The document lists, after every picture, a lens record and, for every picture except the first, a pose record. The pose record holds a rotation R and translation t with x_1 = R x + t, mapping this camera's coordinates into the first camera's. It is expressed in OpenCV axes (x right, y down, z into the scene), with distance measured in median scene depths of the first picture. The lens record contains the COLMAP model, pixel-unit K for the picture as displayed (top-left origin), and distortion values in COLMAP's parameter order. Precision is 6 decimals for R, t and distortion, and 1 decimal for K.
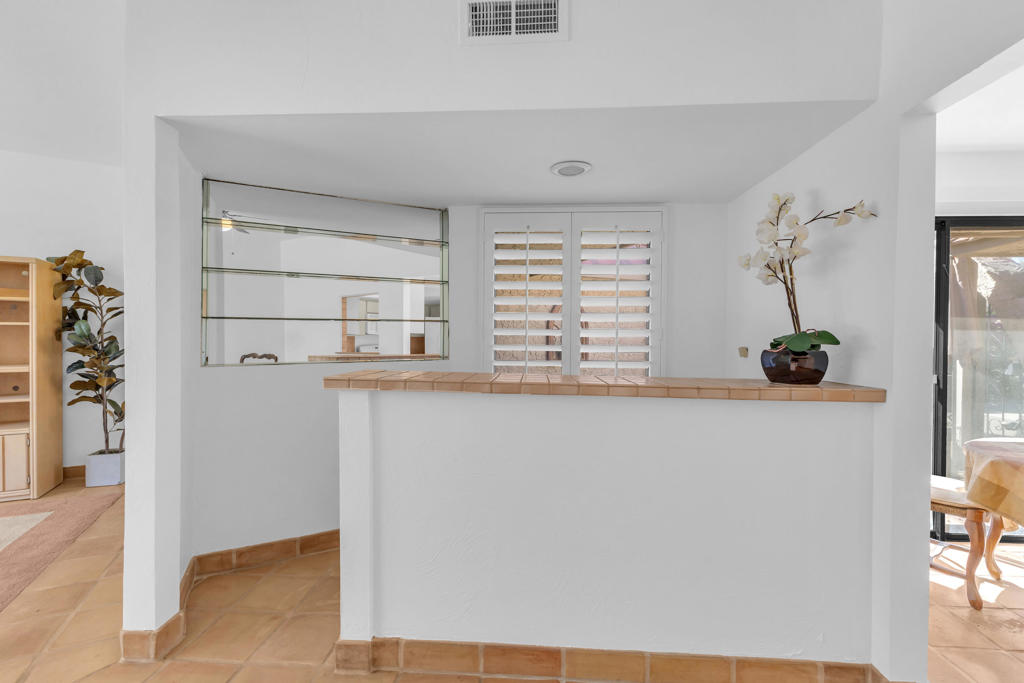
lens RADIAL K [[438.7, 0, 513.4], [0, 438.7, 340.5], [0, 0, 1]] dist [0.006435, 0.000203]
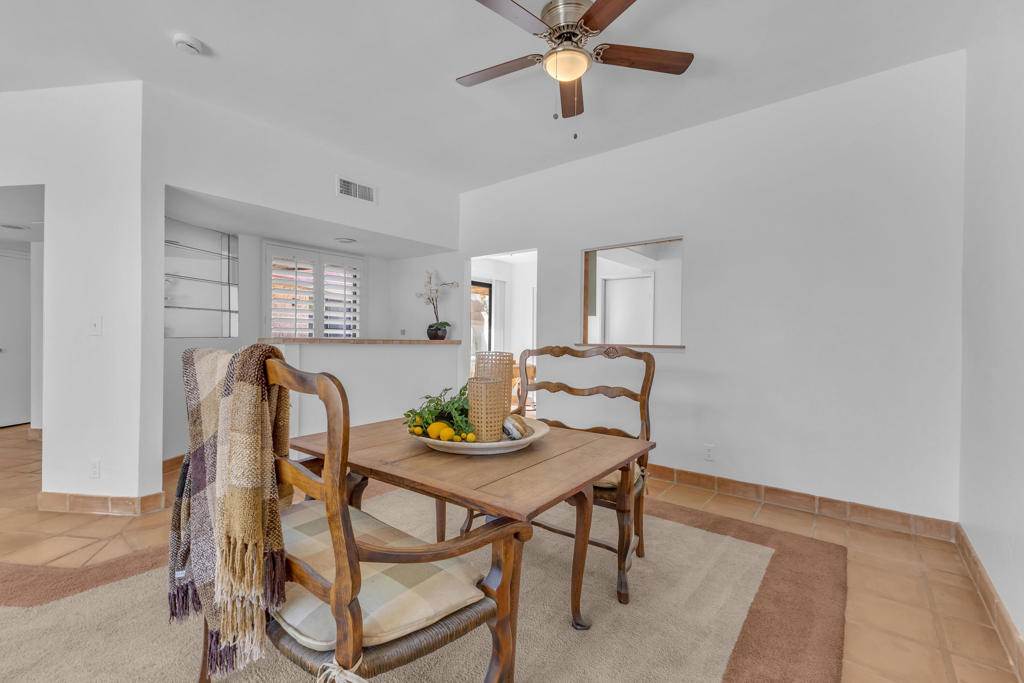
lens RADIAL K [[438.7, 0, 513.4], [0, 438.7, 340.5], [0, 0, 1]] dist [0.006435, 0.000203]
pose [[0.572014, -0.009857, 0.820185, -0.921796], [0.003473, 0.999948, 0.009596, 0.047190], [-0.820237, -0.002641, 0.572018, -0.678282]]
